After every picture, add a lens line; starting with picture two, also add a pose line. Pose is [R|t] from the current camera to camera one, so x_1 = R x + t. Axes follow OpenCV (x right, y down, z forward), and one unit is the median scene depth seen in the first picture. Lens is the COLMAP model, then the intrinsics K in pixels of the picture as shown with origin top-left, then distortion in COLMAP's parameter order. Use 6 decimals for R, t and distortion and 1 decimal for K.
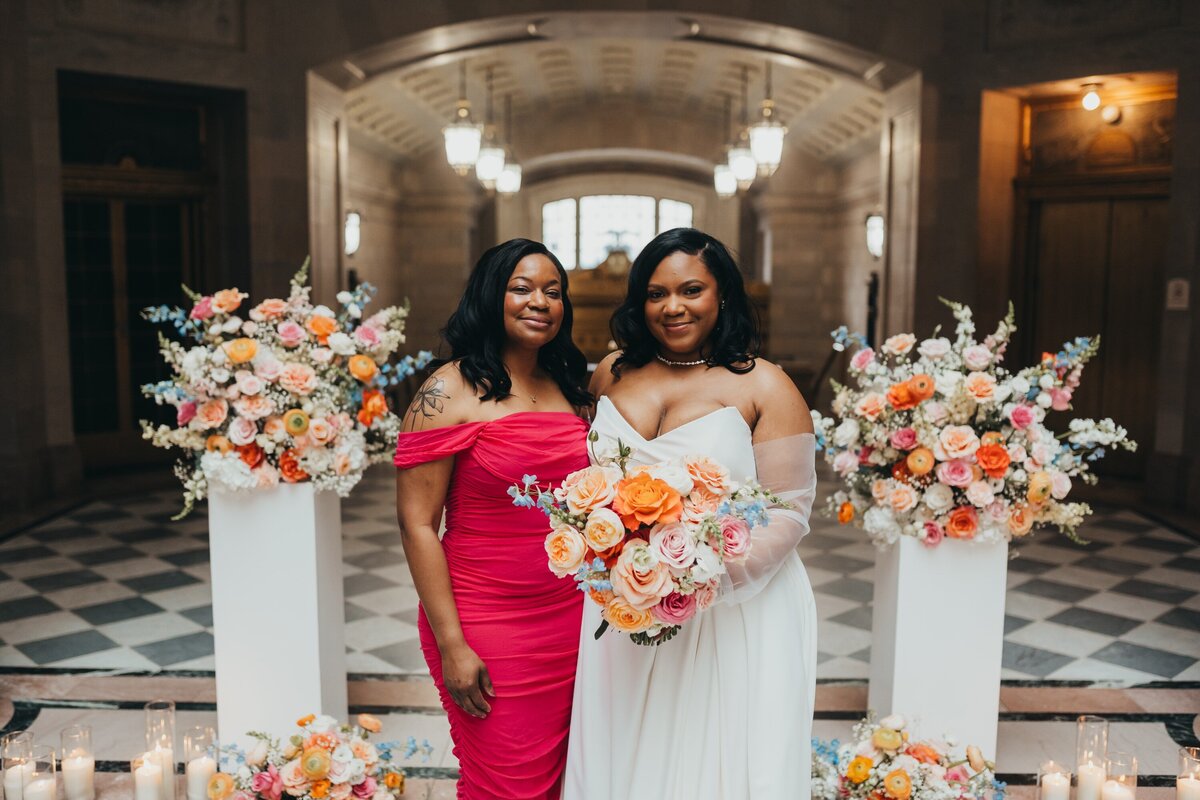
lens RADIAL K [[1140.7, 0, 591.6], [0, 1140.7, 397.2], [0, 0, 1]] dist [-0.067026, 0.081012]
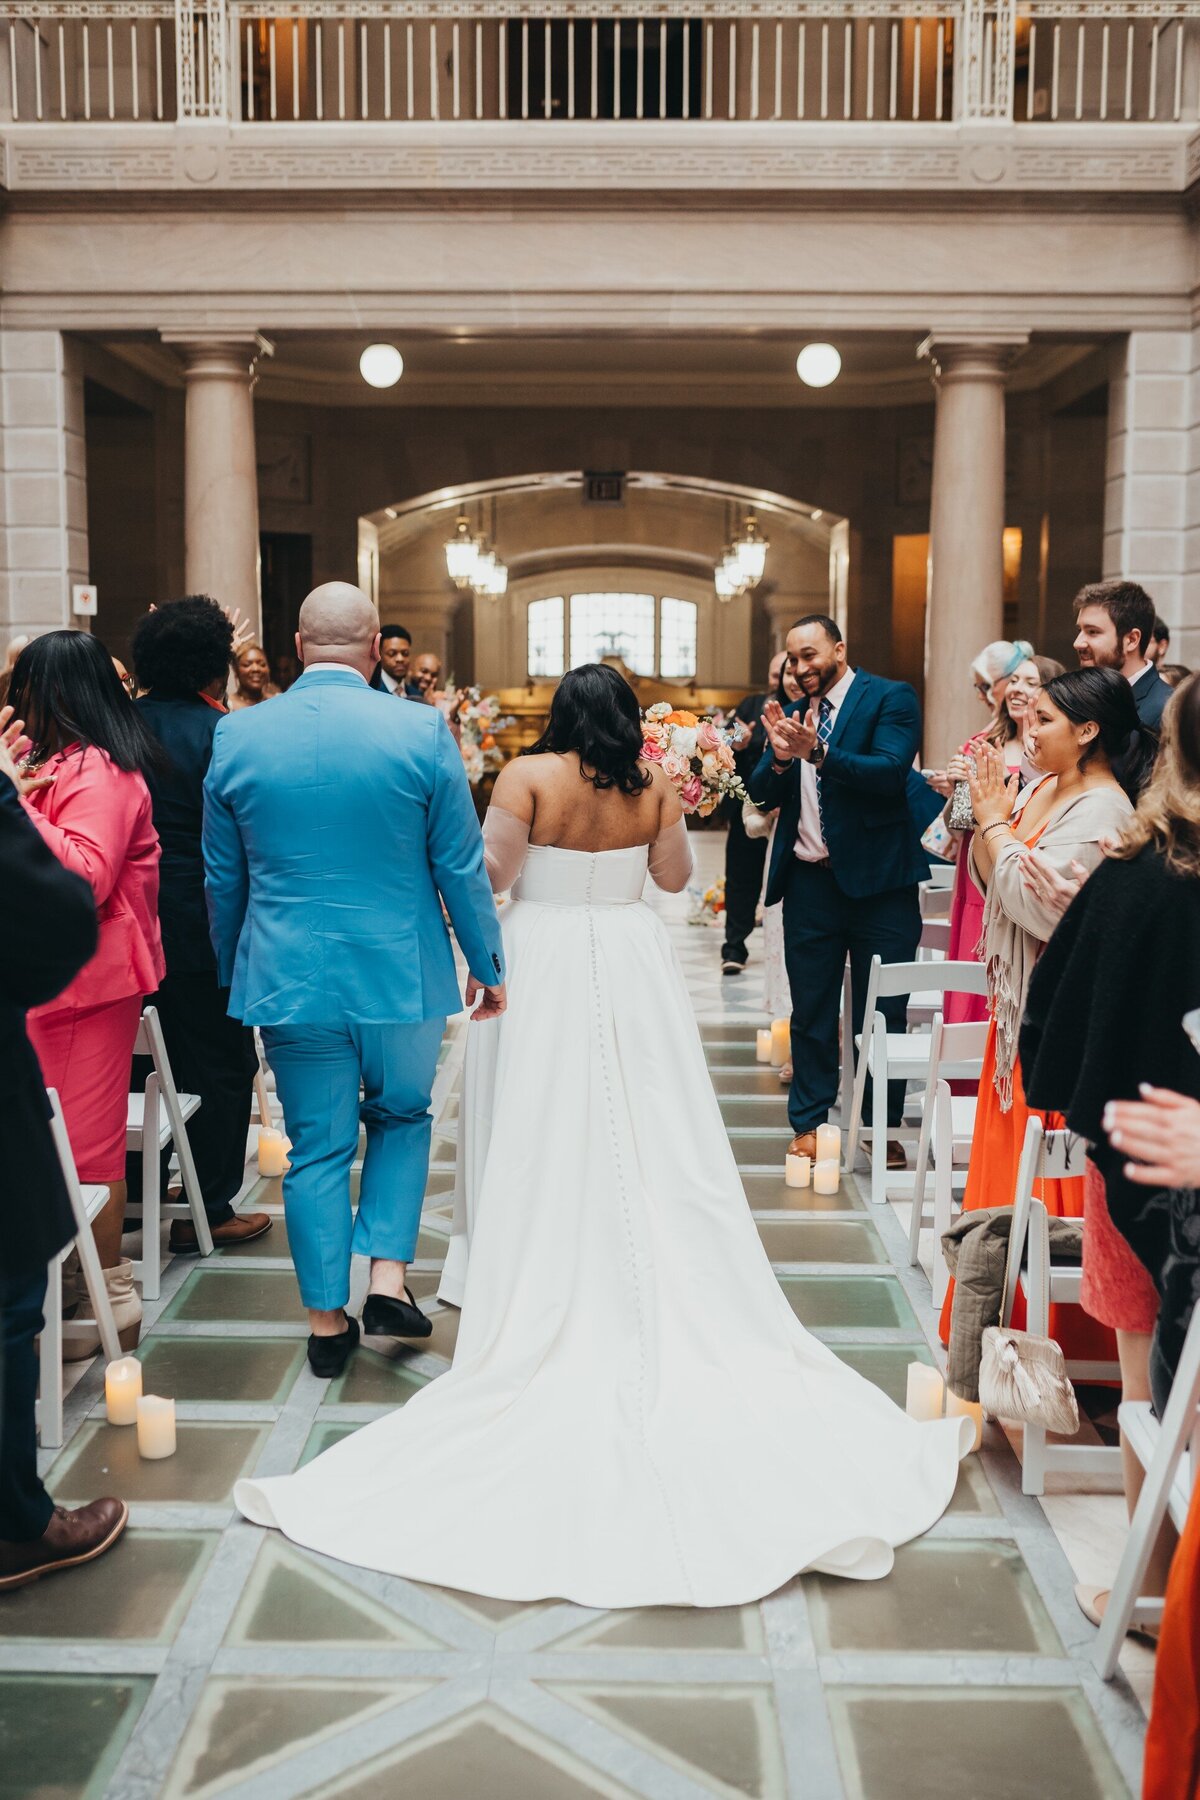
lens RADIAL K [[1767.4, 0, 604.7], [0, 1767.4, 905.1], [0, 0, 1]] dist [-0.076192, 0.117557]
pose [[0.999891, -0.001973, 0.014661, -0.022148], [0.001719, 0.999849, 0.017295, 0.257641], [-0.014693, -0.017268, 0.999743, -2.323398]]
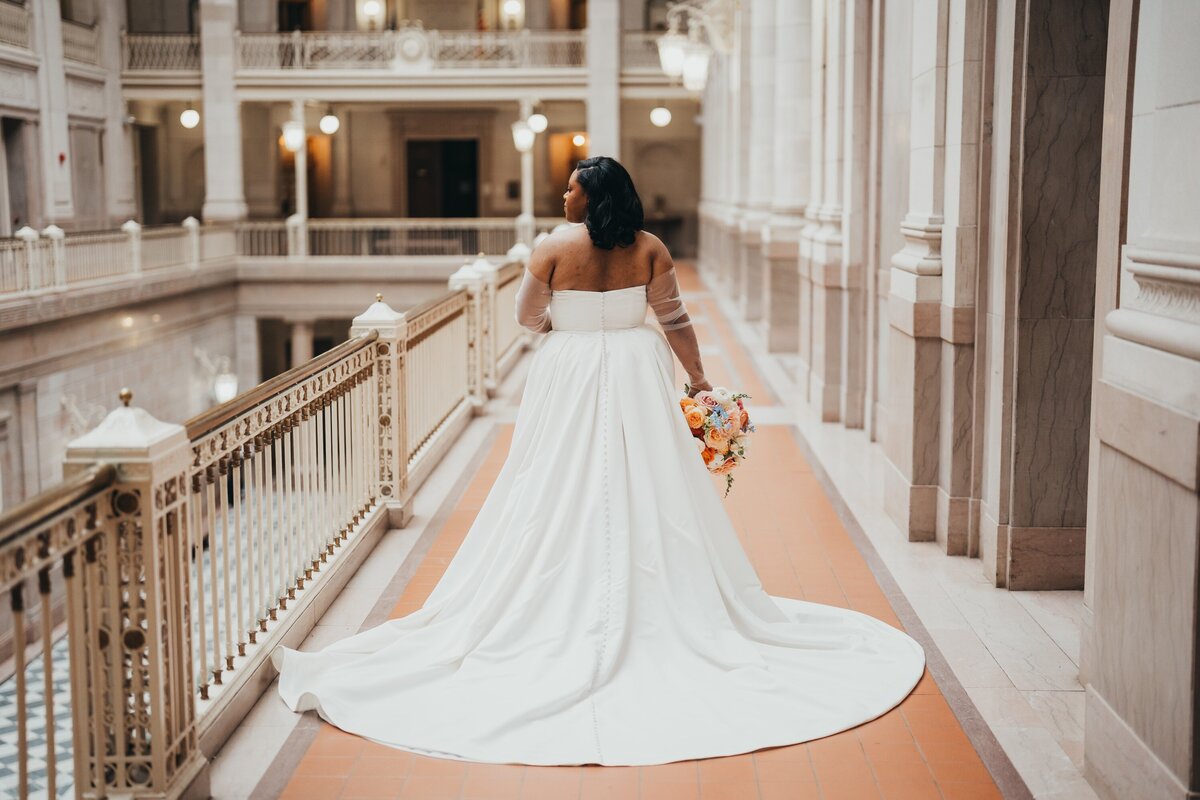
lens RADIAL K [[1649.7, 0, 600.0], [0, 1649.7, 400.0], [0, 0, 1]] dist [-0.121916, 0.920902]
pose [[0.999973, -0.006106, -0.003982, 1.206741], [0.006166, 0.999865, 0.015211, -0.374219], [0.003888, -0.015236, 0.999876, -9.273281]]
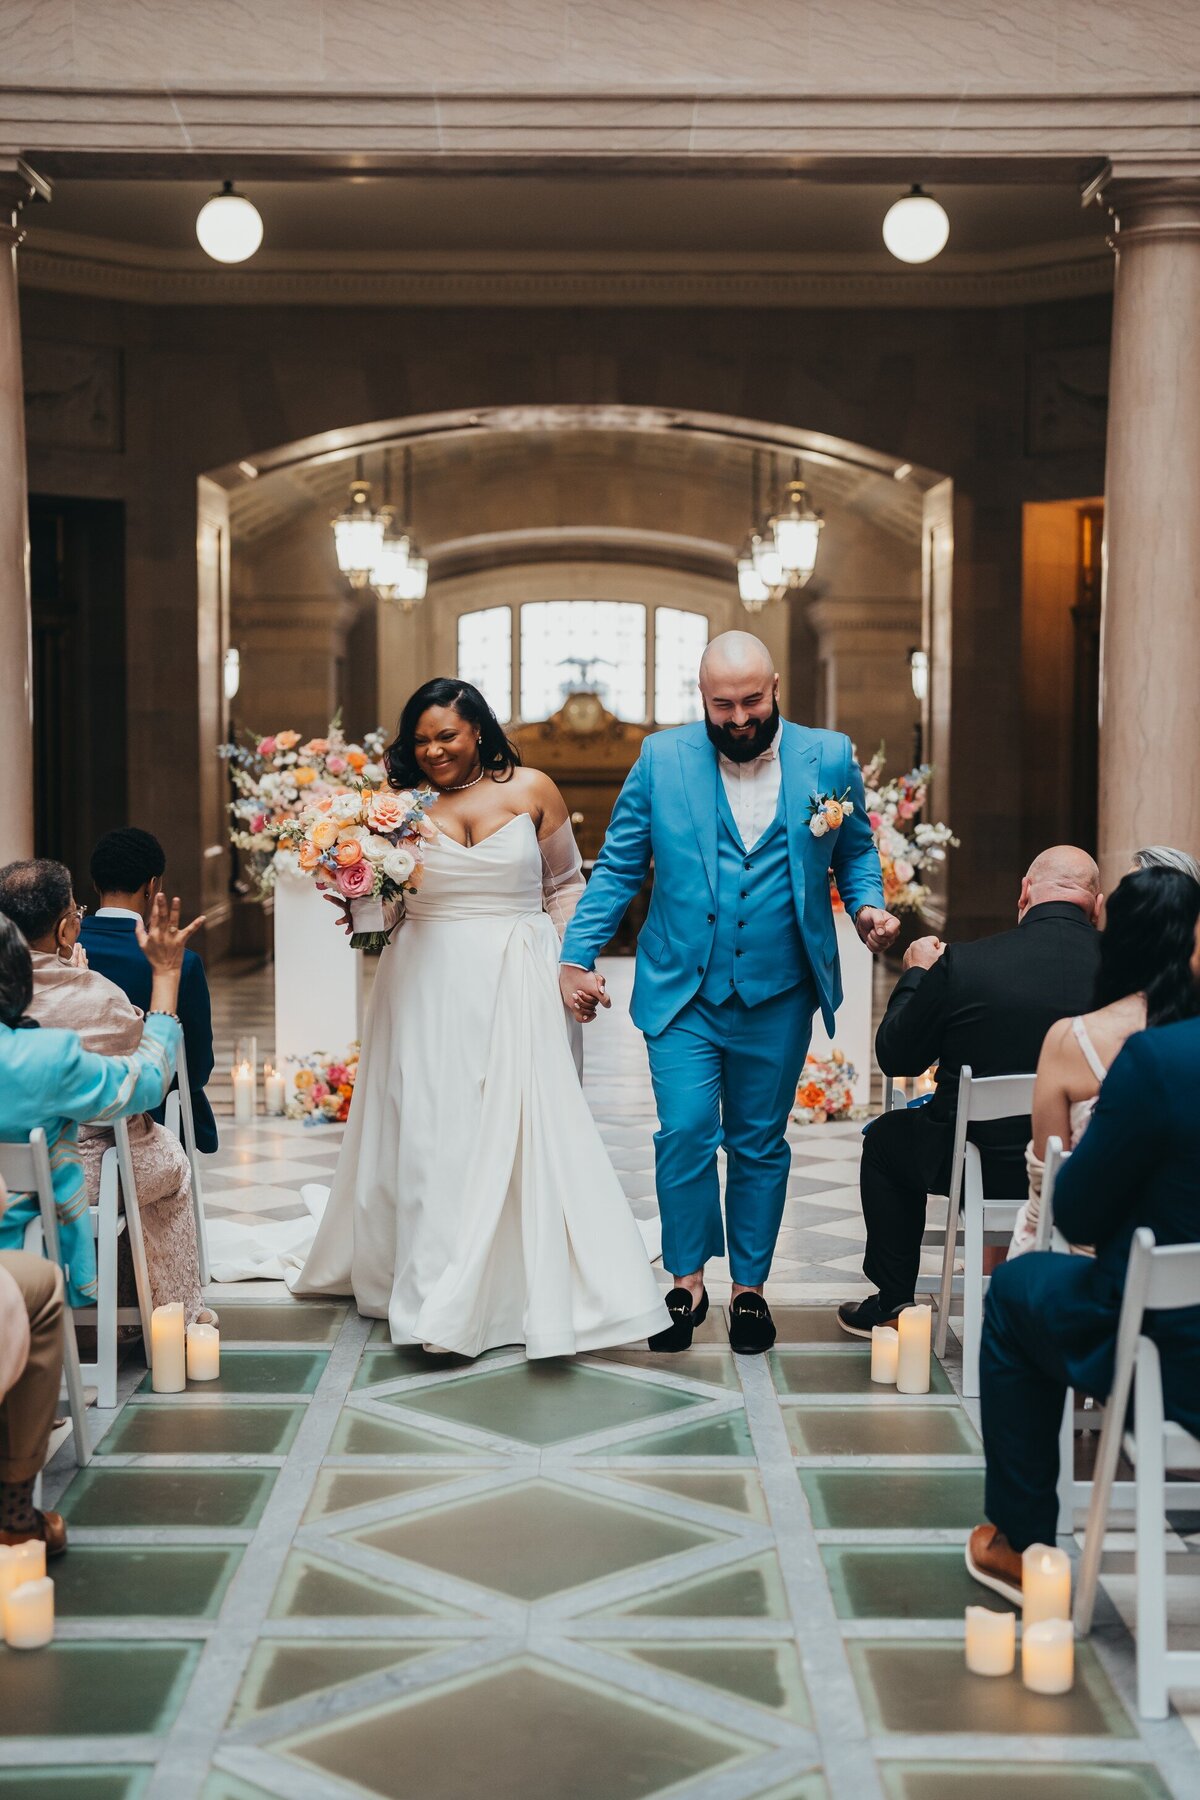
lens RADIAL K [[2519.9, 0, 593.5], [0, 2519.9, 894.1], [0, 0, 1]] dist [-0.112456, 0.912745]
pose [[0.999657, -0.003100, 0.025995, -0.040031], [0.004291, 0.998938, -0.045885, 0.228983], [-0.025825, 0.045981, 0.998608, -1.918746]]
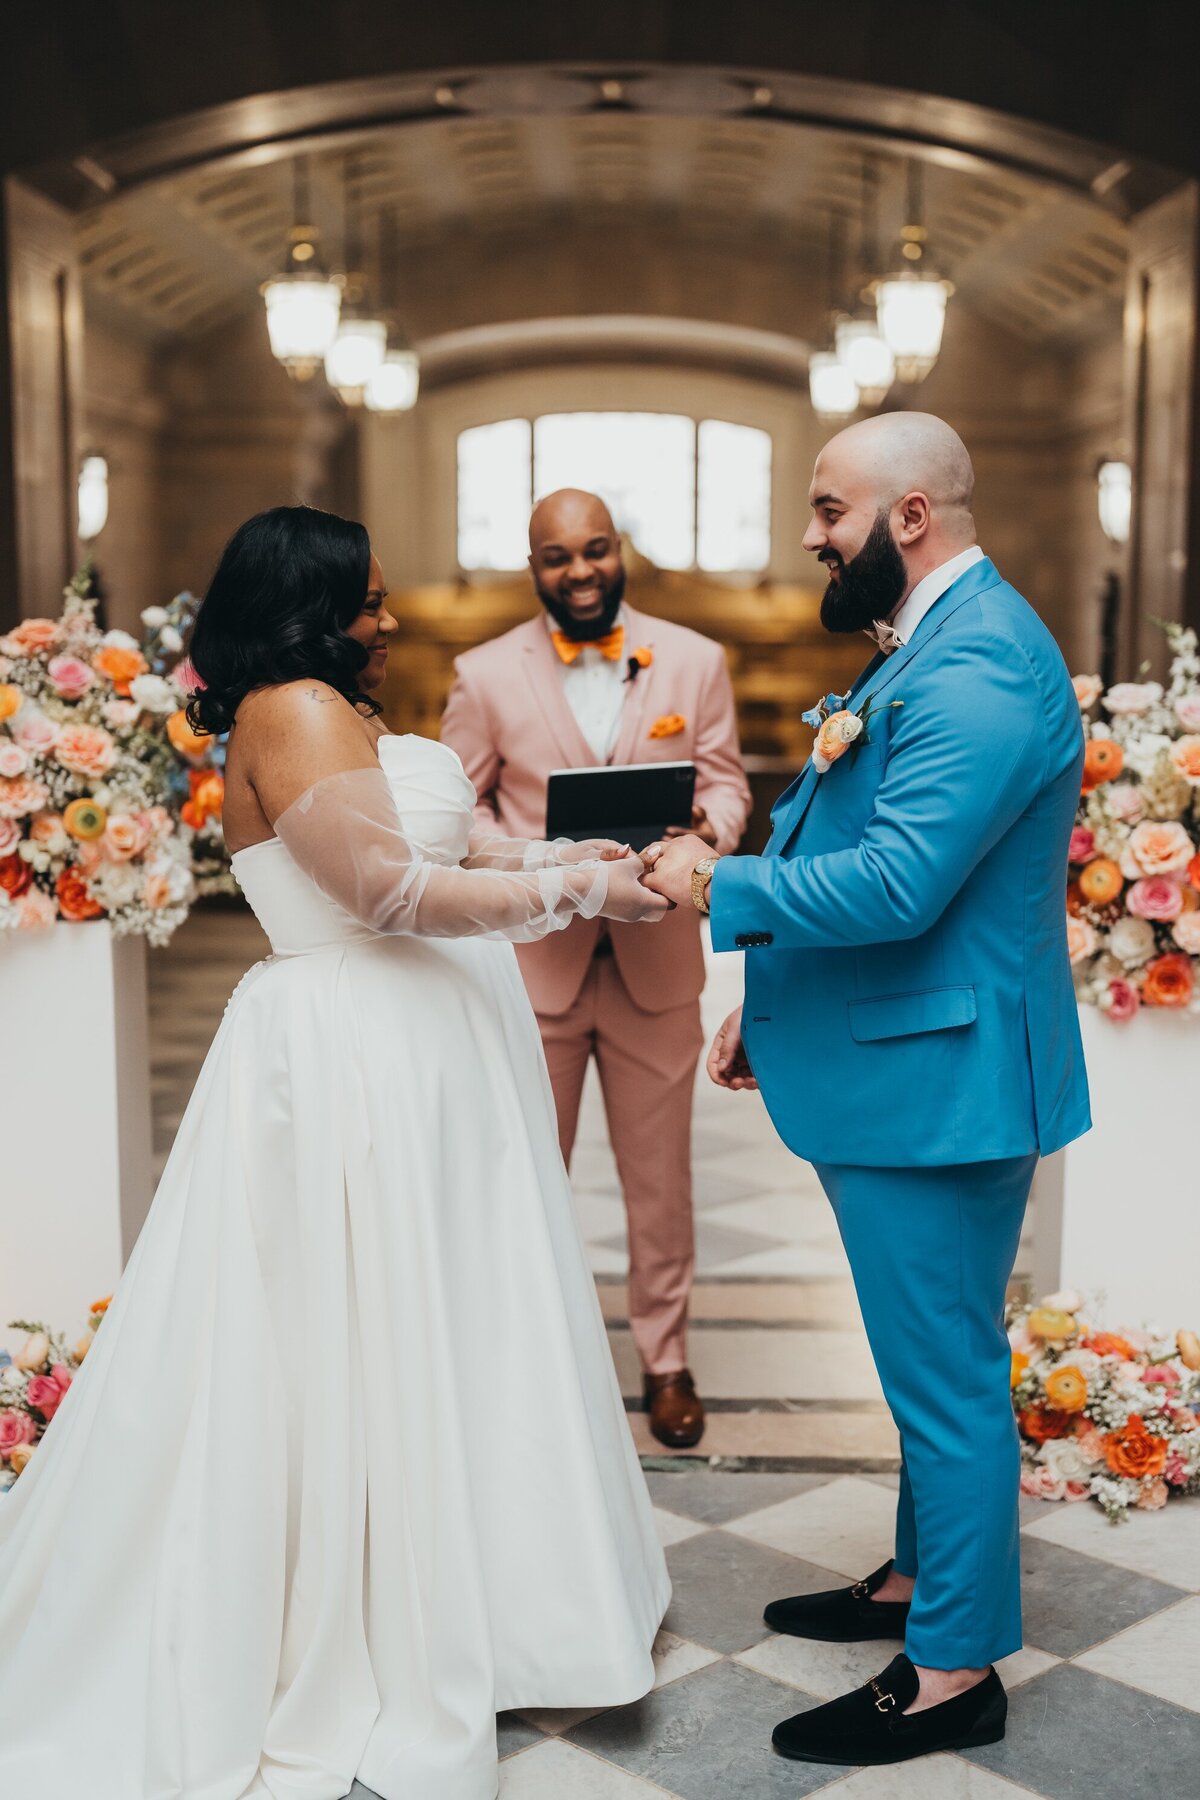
lens RADIAL K [[2453.6, 0, 596.0], [0, 2453.6, 910.3], [0, 0, 1]] dist [-0.136750, 0.927657]
pose [[0.999889, -0.003392, 0.014529, -0.003674], [0.002982, 0.999599, 0.028166, 0.032331], [-0.014619, -0.028119, 0.999498, -0.306585]]
